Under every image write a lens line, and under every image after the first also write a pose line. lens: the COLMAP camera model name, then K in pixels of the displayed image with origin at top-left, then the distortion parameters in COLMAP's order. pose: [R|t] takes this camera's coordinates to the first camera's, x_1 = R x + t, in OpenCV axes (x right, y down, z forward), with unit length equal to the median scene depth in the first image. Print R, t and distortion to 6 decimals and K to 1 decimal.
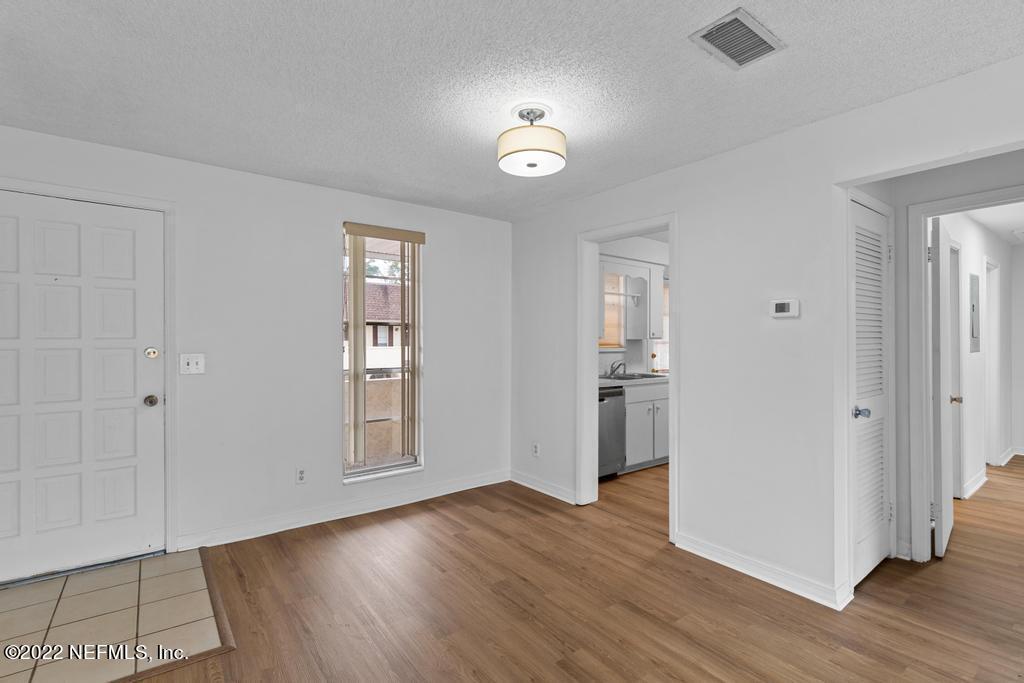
lens RADIAL K [[474.3, 0, 515.5], [0, 474.3, 341.3], [0, 0, 1]] dist [0.007330, -0.000698]
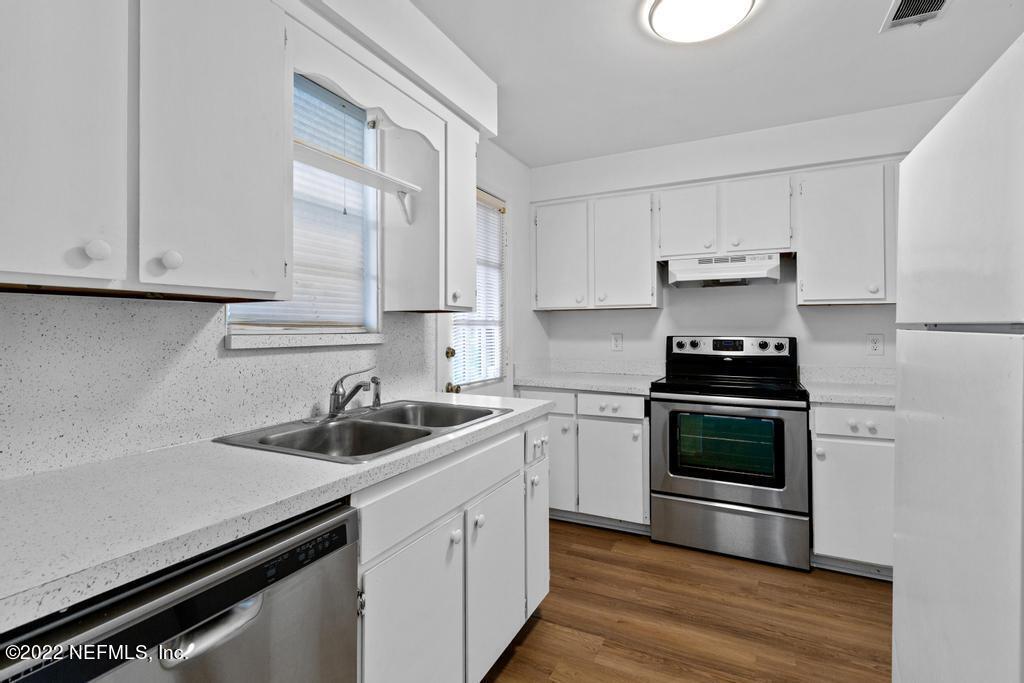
lens RADIAL K [[491.7, 0, 542.9], [0, 491.7, 319.0], [0, 0, 1]] dist [0.001213, -0.000178]
pose [[0.872084, 0.007983, 0.489291, 0.192127], [0.001086, 0.999833, -0.018248, 0.011315], [-0.489355, 0.016445, 0.871930, 0.749009]]
